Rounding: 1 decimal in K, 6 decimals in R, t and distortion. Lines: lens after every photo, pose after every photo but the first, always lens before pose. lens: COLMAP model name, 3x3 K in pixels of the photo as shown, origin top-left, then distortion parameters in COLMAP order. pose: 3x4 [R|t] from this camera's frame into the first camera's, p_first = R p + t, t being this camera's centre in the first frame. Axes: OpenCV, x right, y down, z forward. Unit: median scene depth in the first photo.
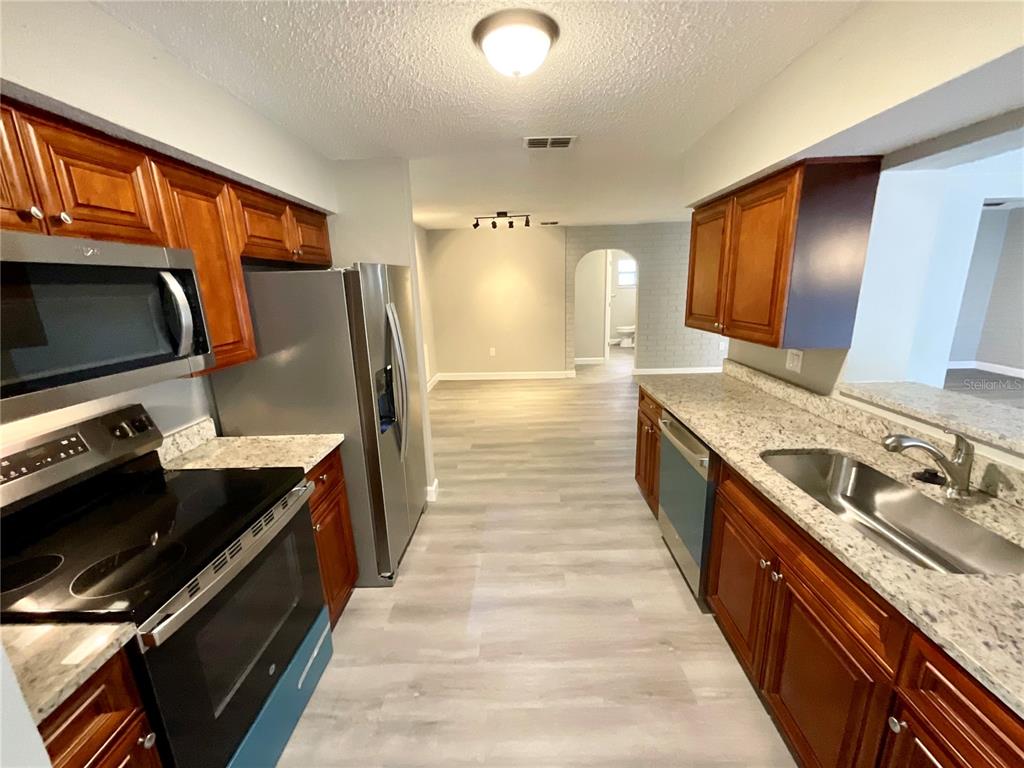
lens RADIAL K [[415.1, 0, 508.9], [0, 415.1, 383.9], [0, 0, 1]] dist [-0.002146, -0.000218]
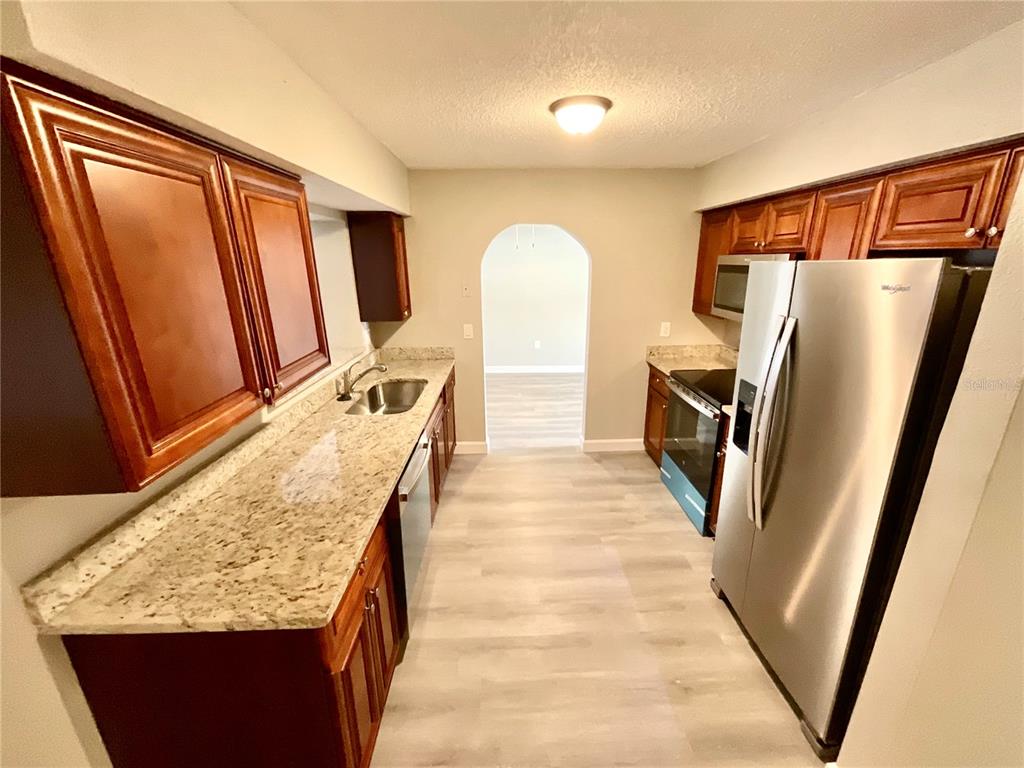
lens RADIAL K [[415.1, 0, 507.5], [0, 415.1, 400.1], [0, 0, 1]] dist [-0.002146, -0.000218]
pose [[-0.997951, 0.058059, -0.026881, 0.187203], [0.034844, 0.845568, 0.532729, -0.386837], [0.053659, 0.530701, -0.845859, 1.398938]]
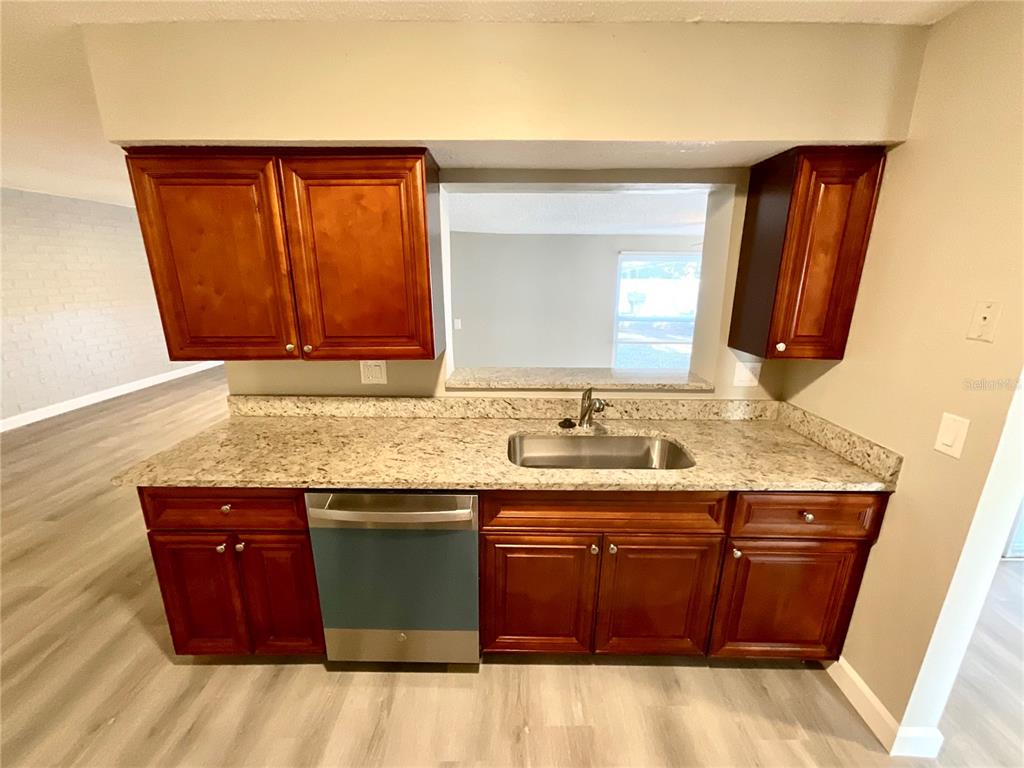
lens RADIAL K [[415.1, 0, 514.5], [0, 415.1, 386.2], [0, 0, 1]] dist [-0.002146, -0.000218]
pose [[-0.024930, -0.232591, 0.972255, -0.178260], [0.233871, 0.944212, 0.231879, -0.145007], [-0.971948, 0.233163, 0.030857, 0.597377]]
